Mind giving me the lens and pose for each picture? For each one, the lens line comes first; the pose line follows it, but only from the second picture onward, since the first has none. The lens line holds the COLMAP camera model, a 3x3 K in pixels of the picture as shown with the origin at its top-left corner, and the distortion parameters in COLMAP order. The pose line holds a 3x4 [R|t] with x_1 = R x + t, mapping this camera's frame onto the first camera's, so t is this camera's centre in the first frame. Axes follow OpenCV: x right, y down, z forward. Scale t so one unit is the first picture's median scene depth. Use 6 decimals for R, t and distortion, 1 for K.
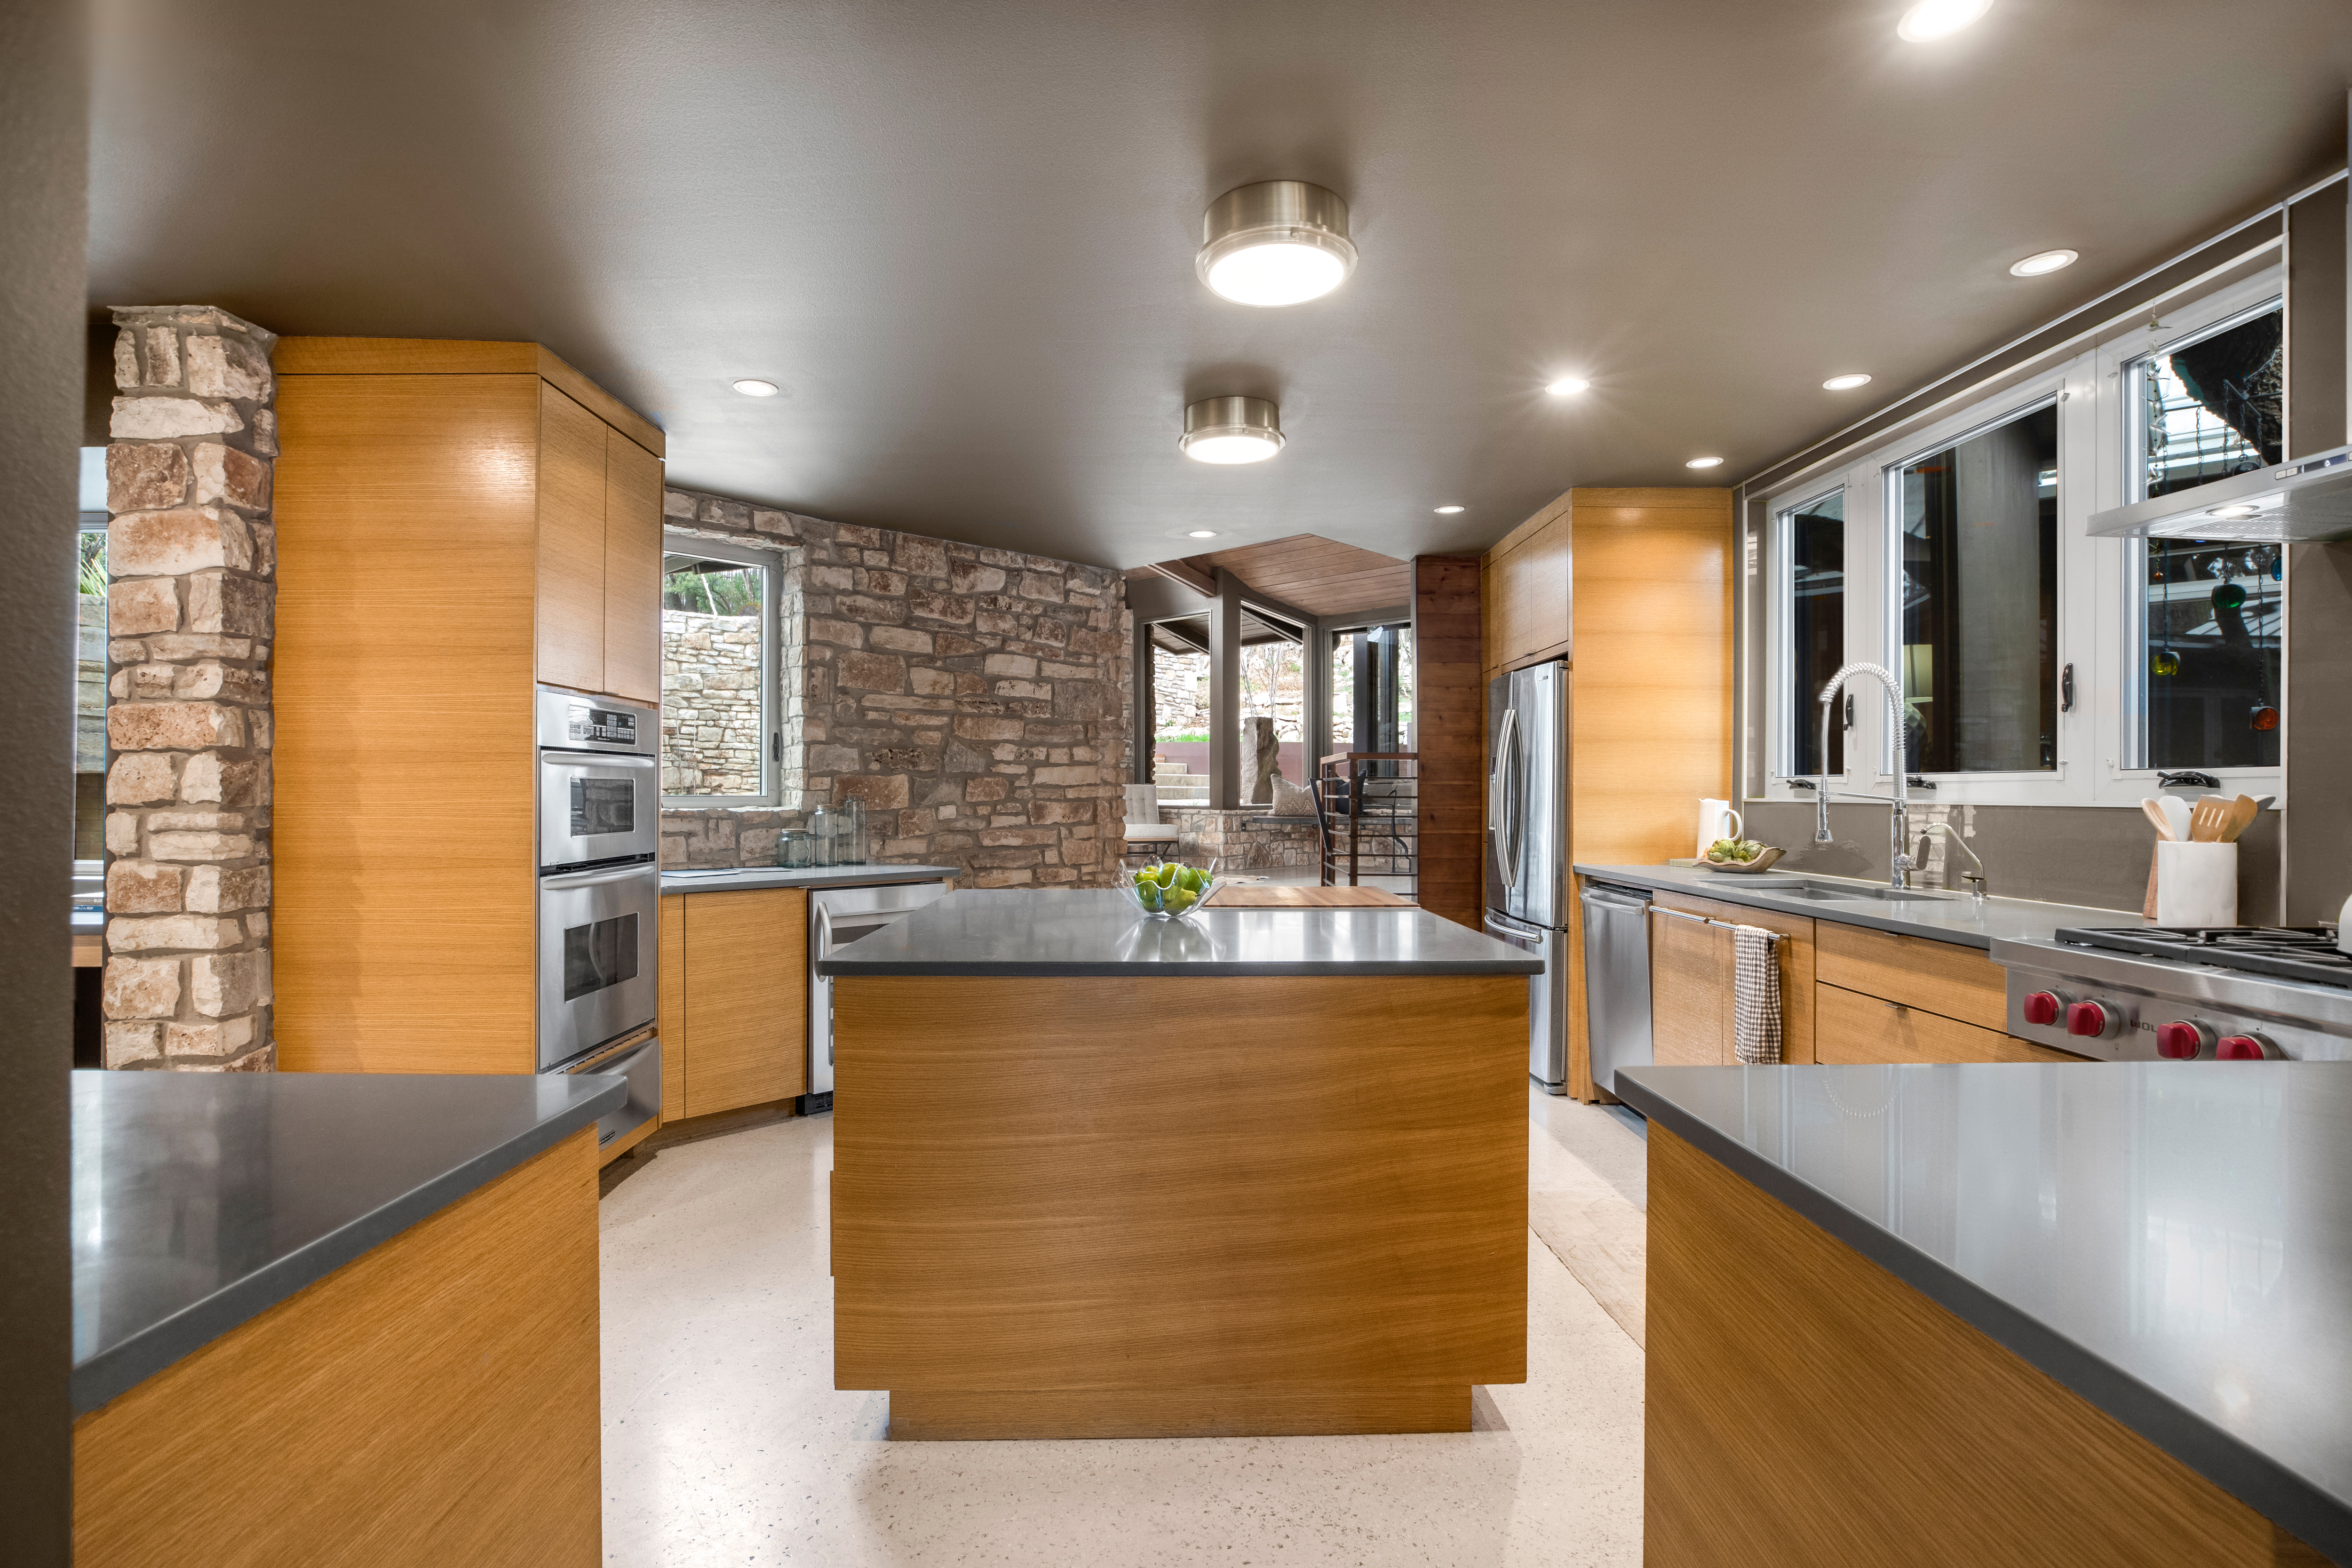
lens RADIAL K [[1104.6, 0, 1182.6], [0, 1104.6, 775.7], [0, 0, 1]] dist [-0.023184, 0.000807]
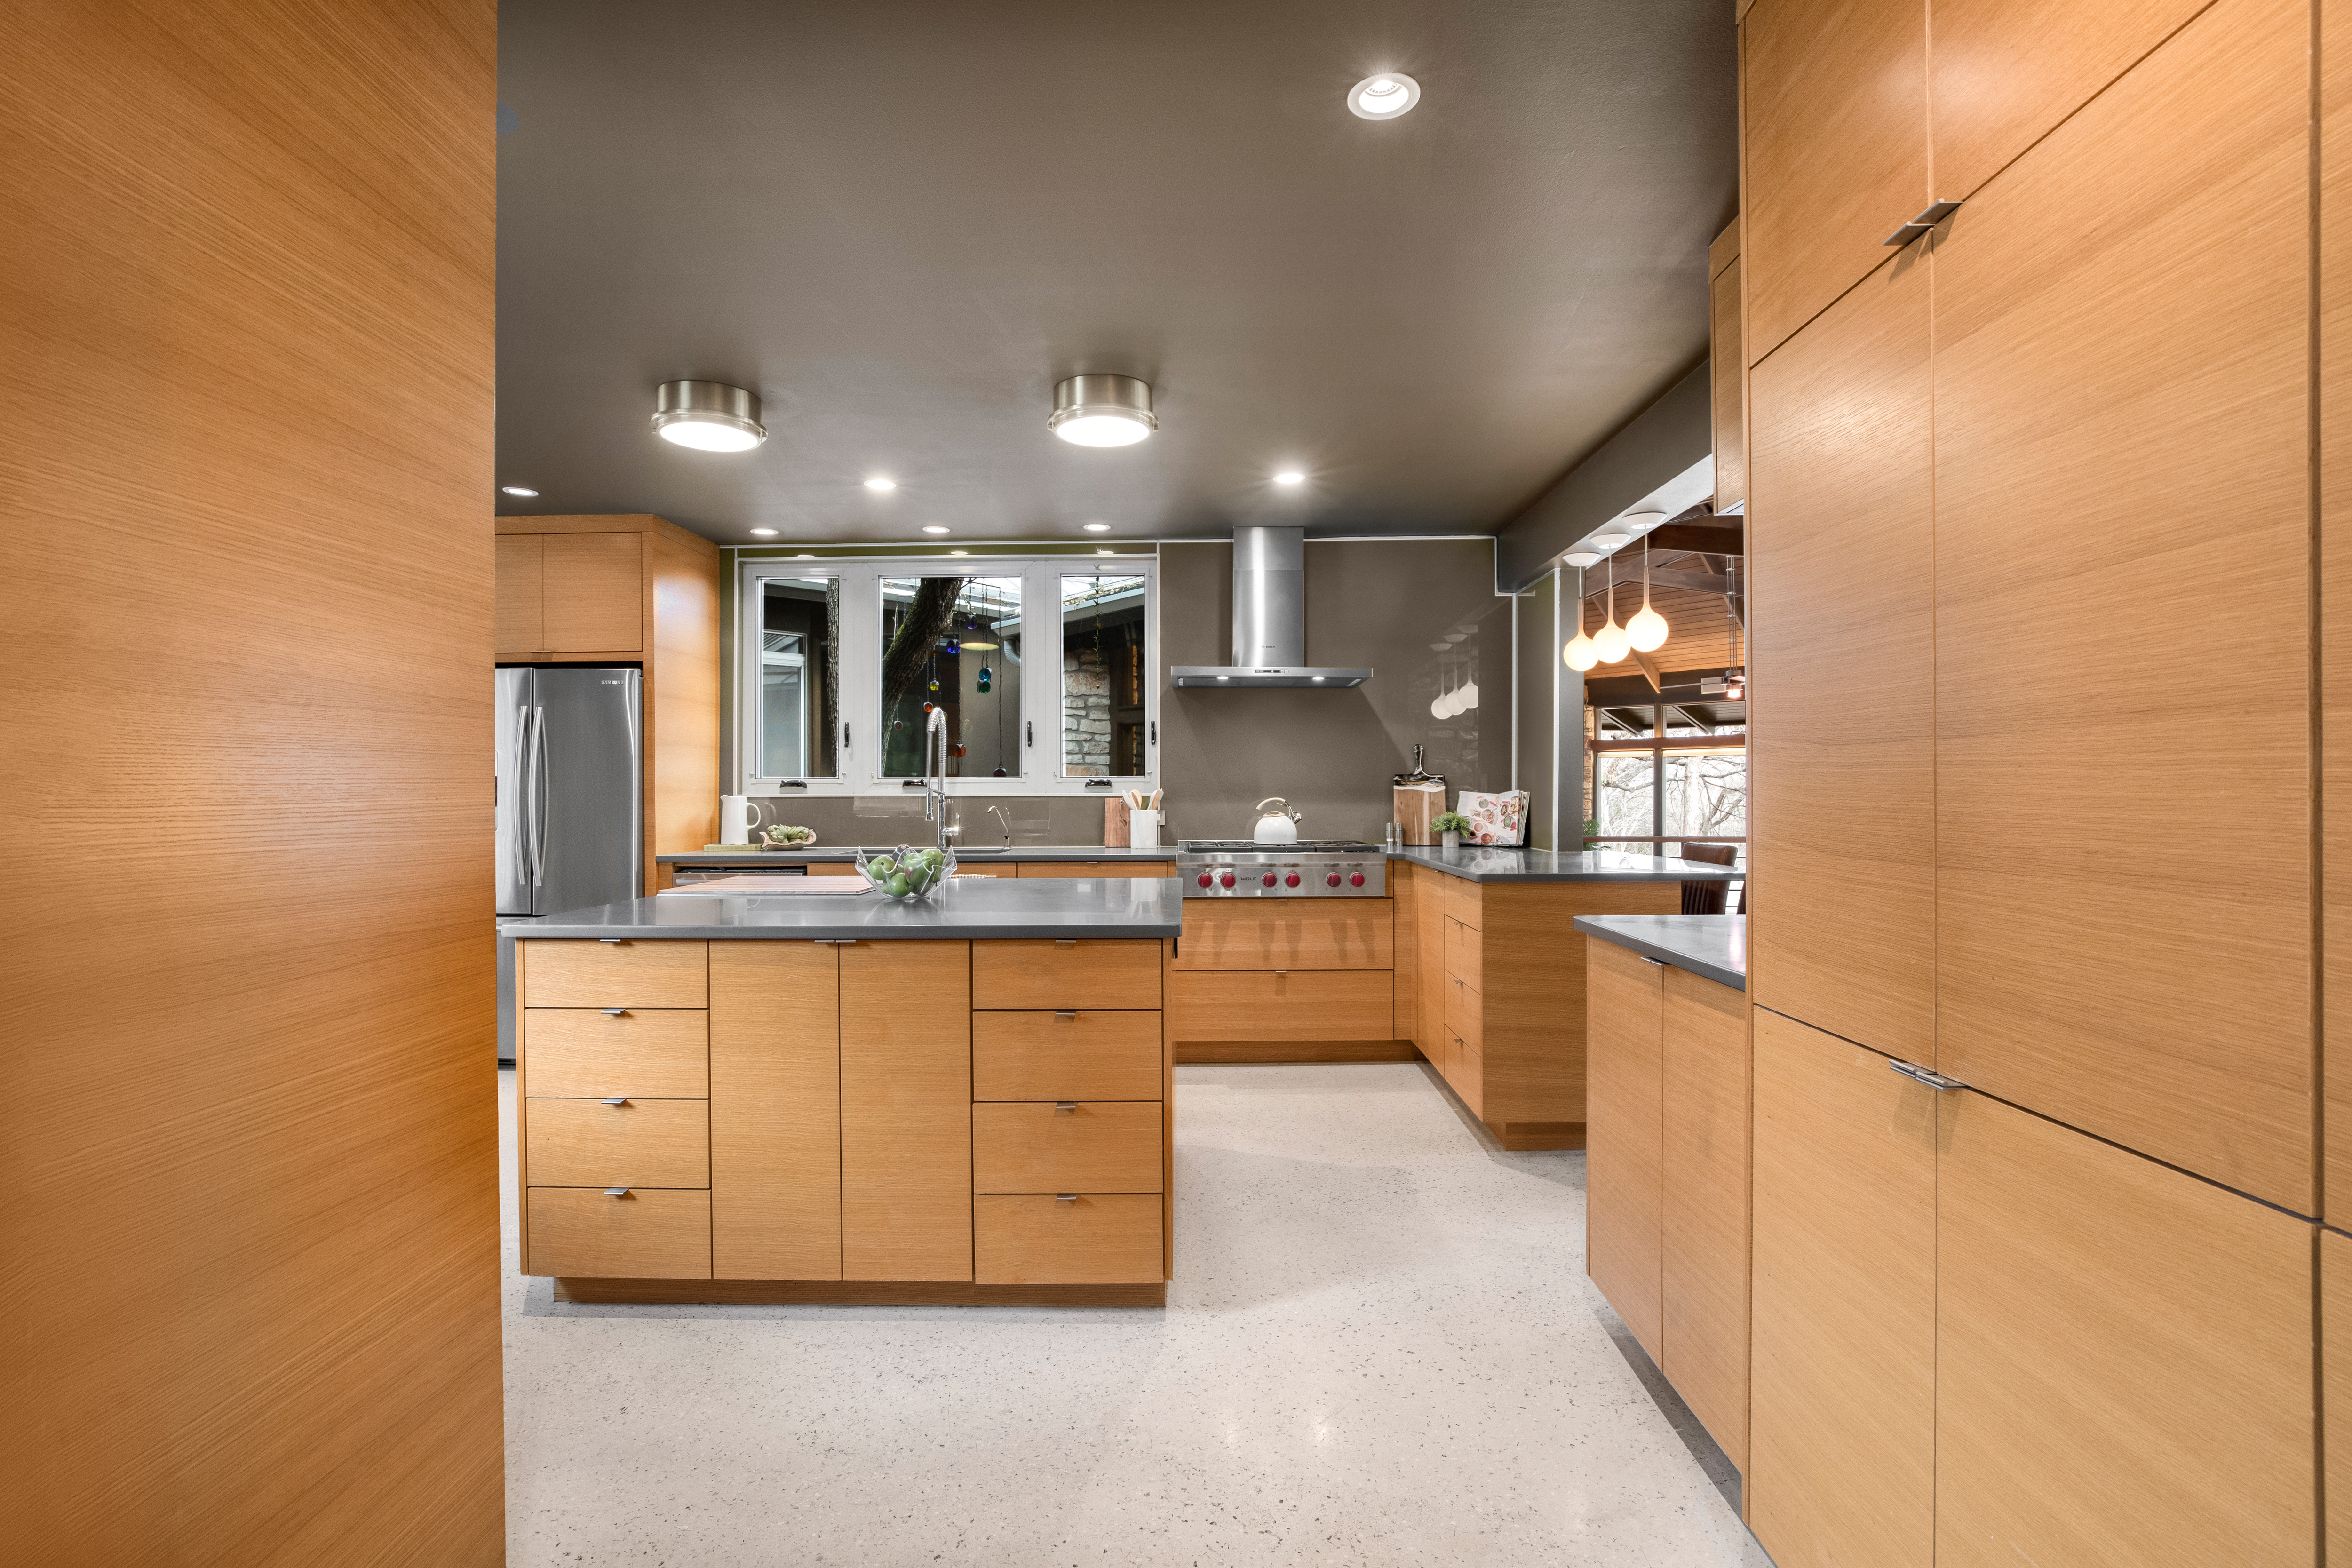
lens RADIAL K [[1104.6, 0, 1182.6], [0, 1104.6, 775.7], [0, 0, 1]] dist [-0.023184, 0.000807]
pose [[0.025611, 0.013195, 0.999585, -0.739441], [-0.007644, 0.999886, -0.013003, 0.009694], [-0.999643, -0.007308, 0.025709, 0.463831]]
